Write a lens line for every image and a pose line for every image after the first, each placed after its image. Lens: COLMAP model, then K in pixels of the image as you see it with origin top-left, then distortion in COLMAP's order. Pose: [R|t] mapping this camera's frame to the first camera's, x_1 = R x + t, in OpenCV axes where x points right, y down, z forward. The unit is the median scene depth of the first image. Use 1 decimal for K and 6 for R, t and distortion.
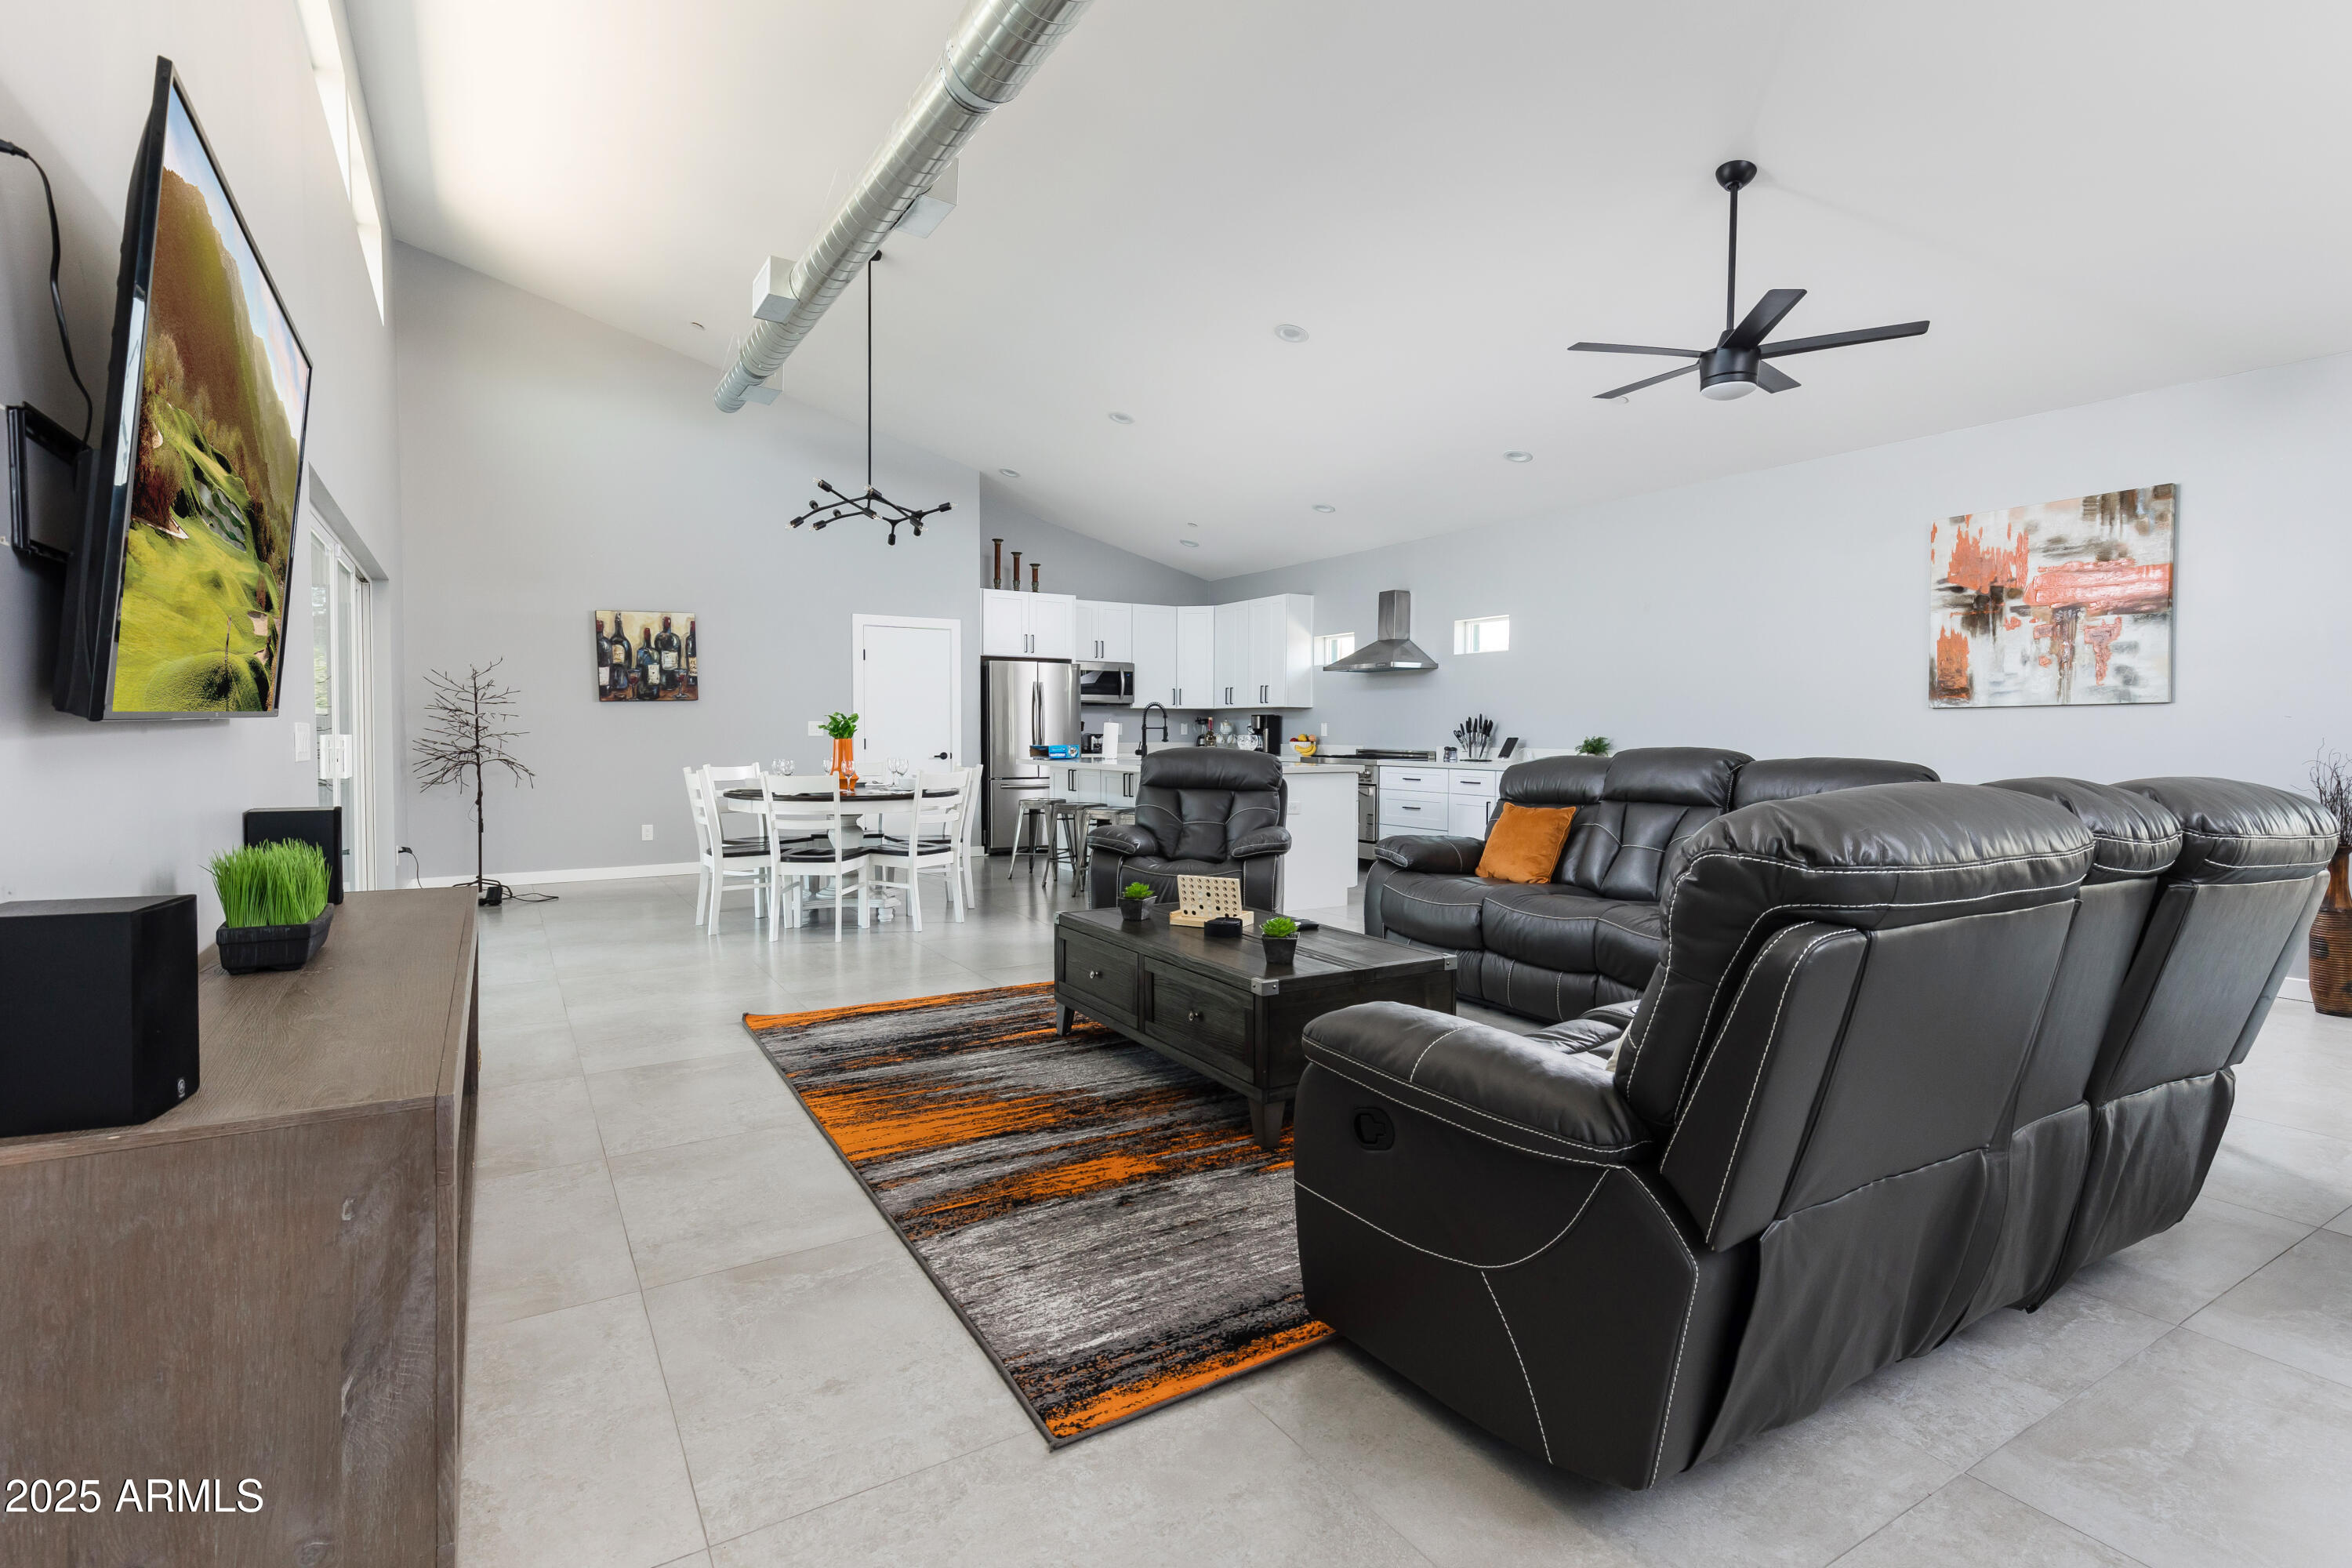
lens RADIAL K [[1081.6, 0, 1175.8], [0, 1081.6, 753.6], [0, 0, 1]] dist [-0.000964, 0.000362]
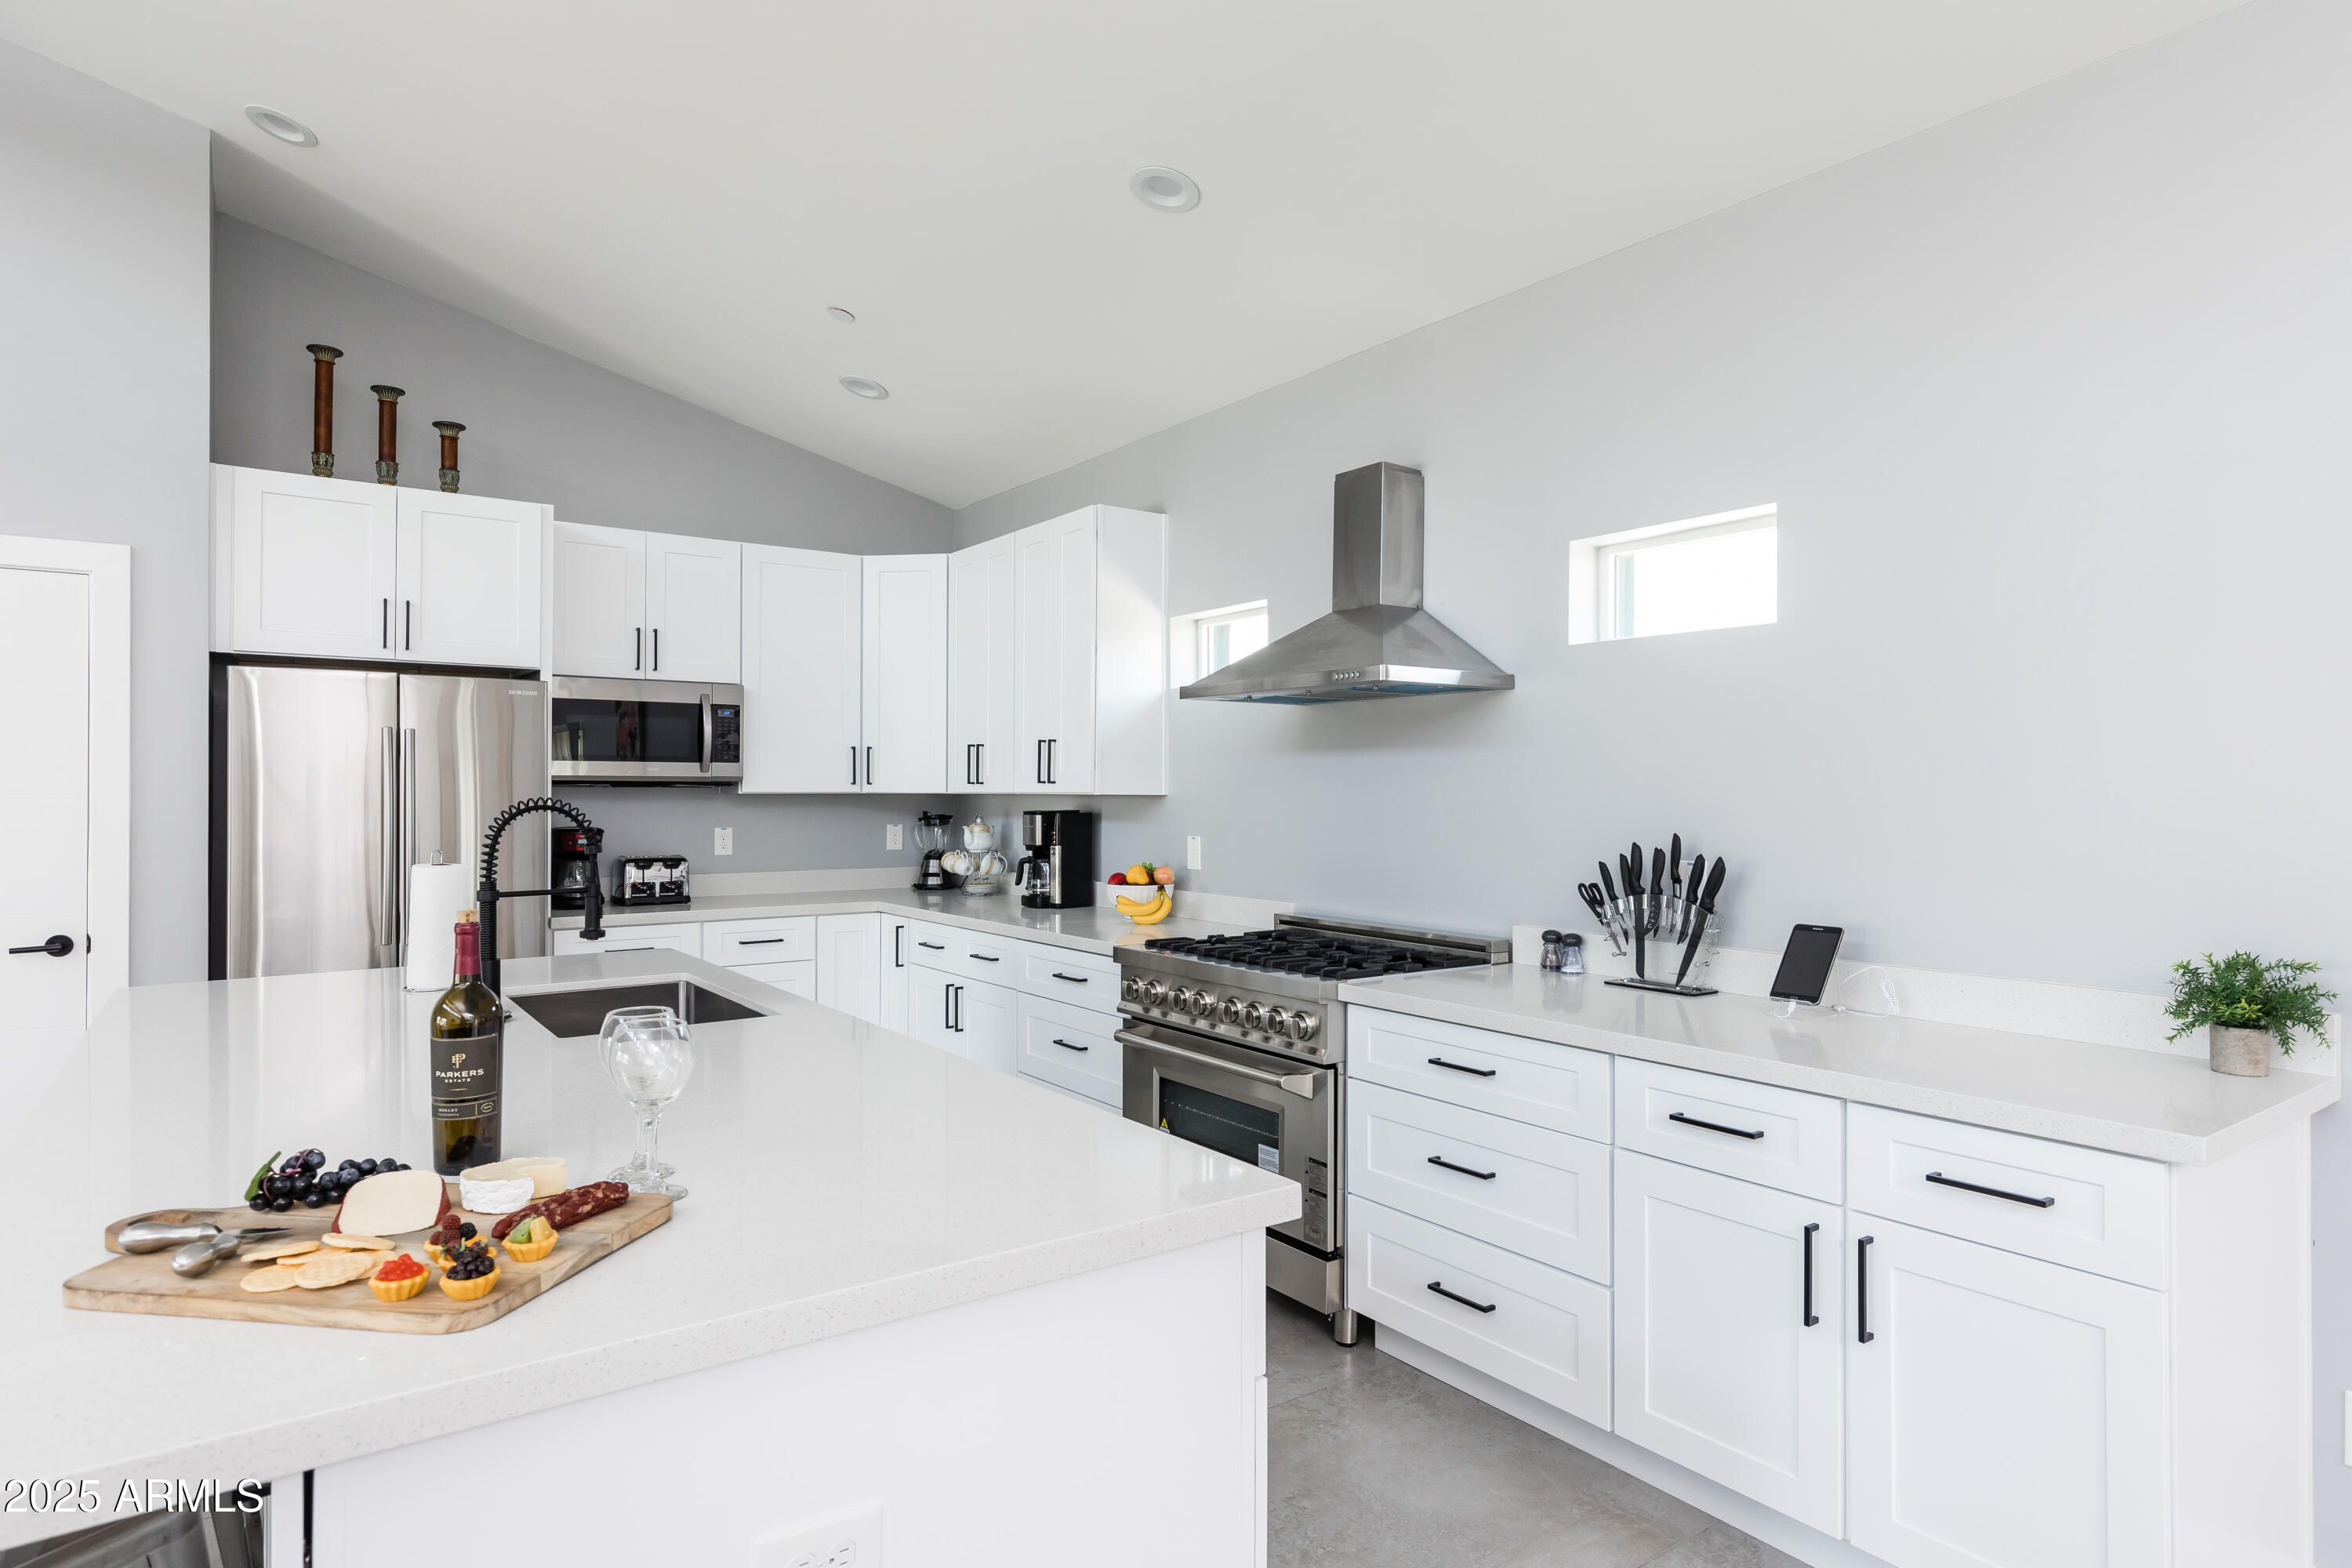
lens RADIAL K [[1289.8, 0, 1175.5], [0, 1289.8, 776.9], [0, 0, 1]] dist [0.001346, -0.000076]
pose [[0.997187, -0.000783, 0.074954, 0.106197], [0.003354, 0.999410, -0.034184, -0.037267], [-0.074883, 0.034340, 0.996601, 0.597867]]
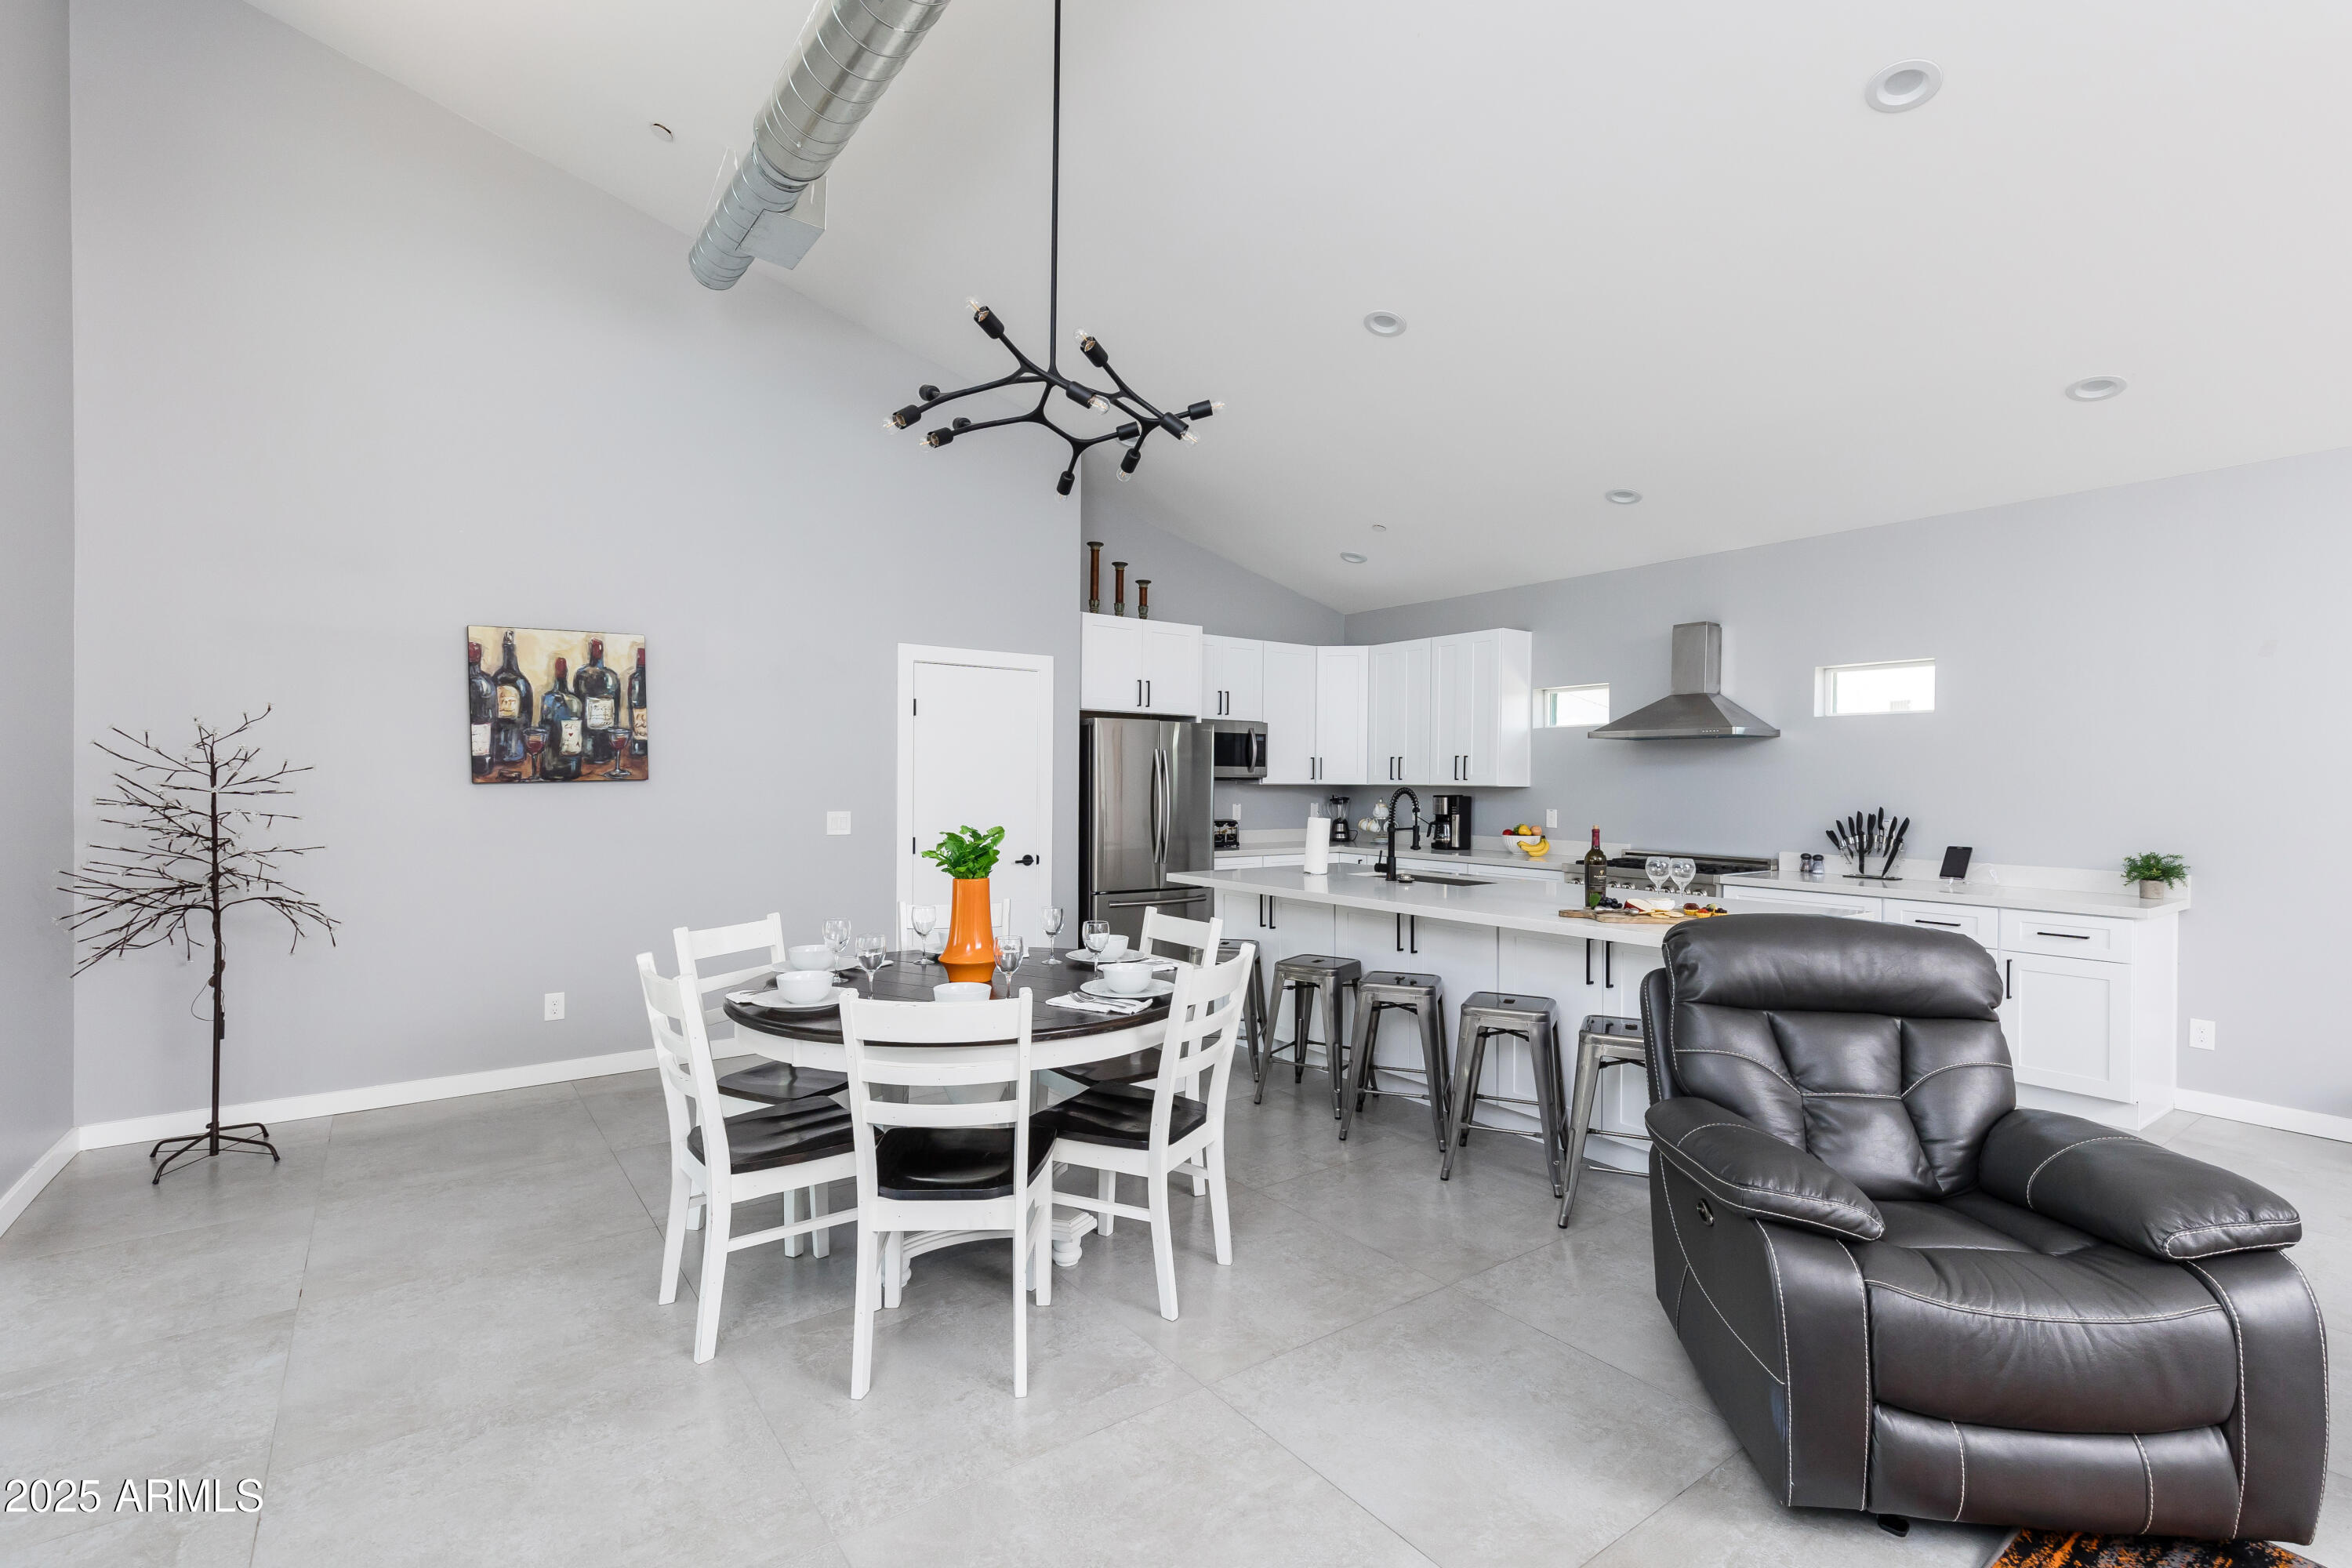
lens RADIAL K [[1063.1, 0, 1198.4], [0, 1063.1, 775.6], [0, 0, 1]] dist [0.005633, -0.000643]
pose [[0.996108, 0.005502, 0.087973, -0.175311], [-0.003046, 0.999603, -0.028025, -0.033438], [-0.088092, 0.027648, 0.995729, 0.355954]]
